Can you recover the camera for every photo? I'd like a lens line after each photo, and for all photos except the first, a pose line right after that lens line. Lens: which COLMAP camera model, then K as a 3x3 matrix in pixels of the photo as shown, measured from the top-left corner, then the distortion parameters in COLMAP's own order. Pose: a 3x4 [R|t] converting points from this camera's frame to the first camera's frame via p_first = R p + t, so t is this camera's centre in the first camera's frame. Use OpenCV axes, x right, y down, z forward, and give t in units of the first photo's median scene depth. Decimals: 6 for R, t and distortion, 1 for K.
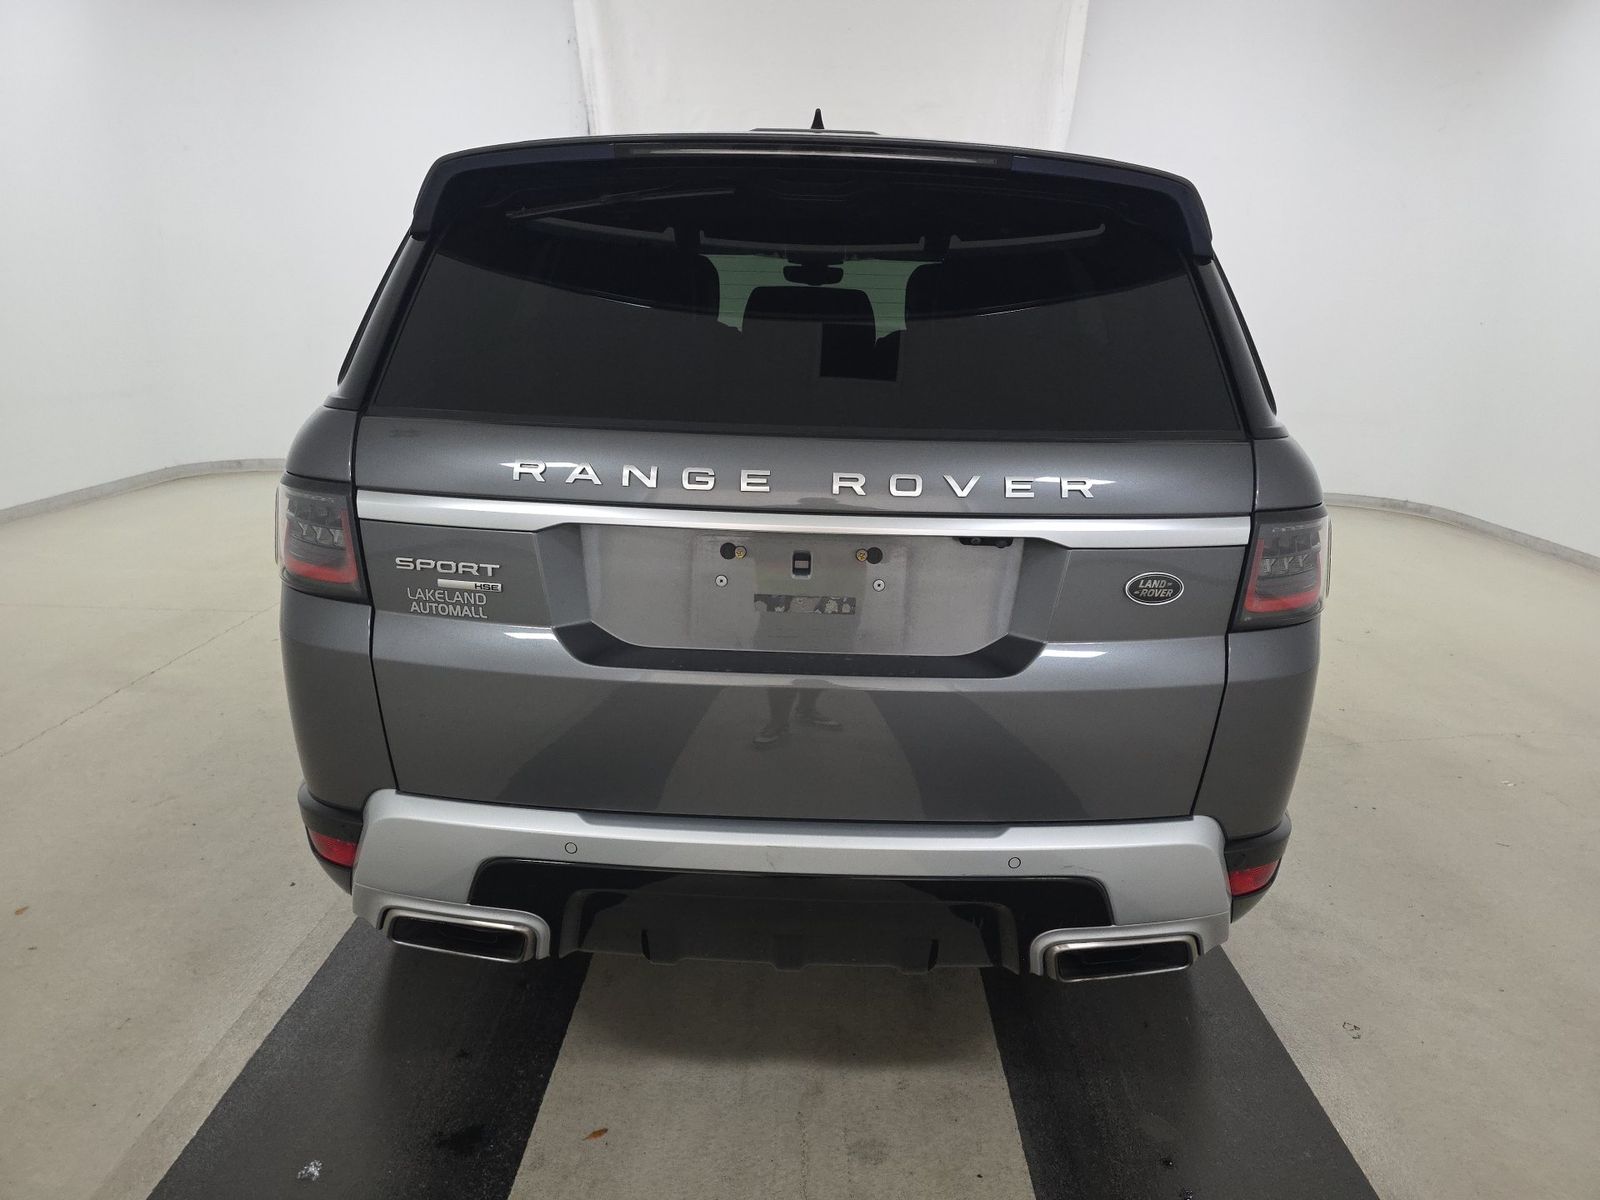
lens RADIAL K [[1175.2, 0, 800.0], [0, 1175.2, 600.0], [0, 0, 1]] dist [-0.001364, 0.000038]
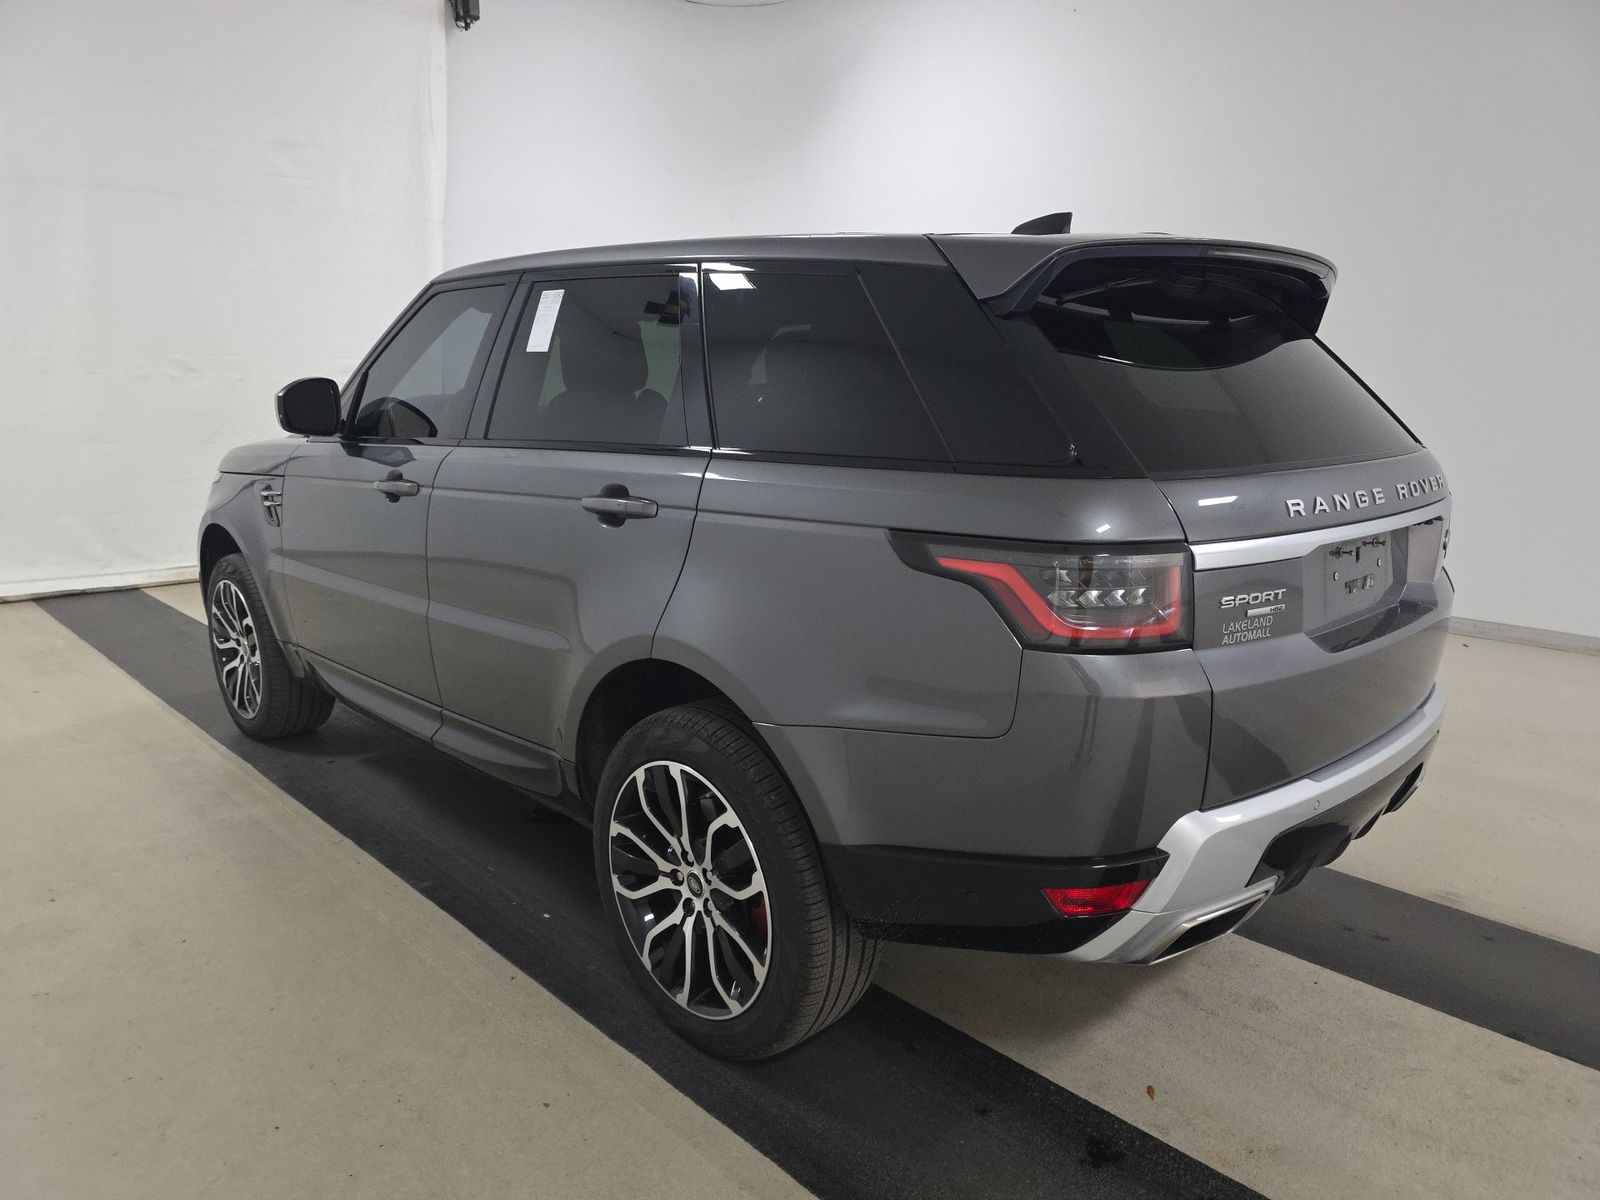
lens RADIAL K [[1175.2, 0, 800.0], [0, 1175.2, 600.0], [0, 0, 1]] dist [-0.001364, 0.000038]
pose [[0.659084, -0.141469, 0.738644, -1.439659], [0.173191, 0.984302, 0.033983, -0.142342], [-0.731856, 0.105529, 0.673239, 0.524020]]
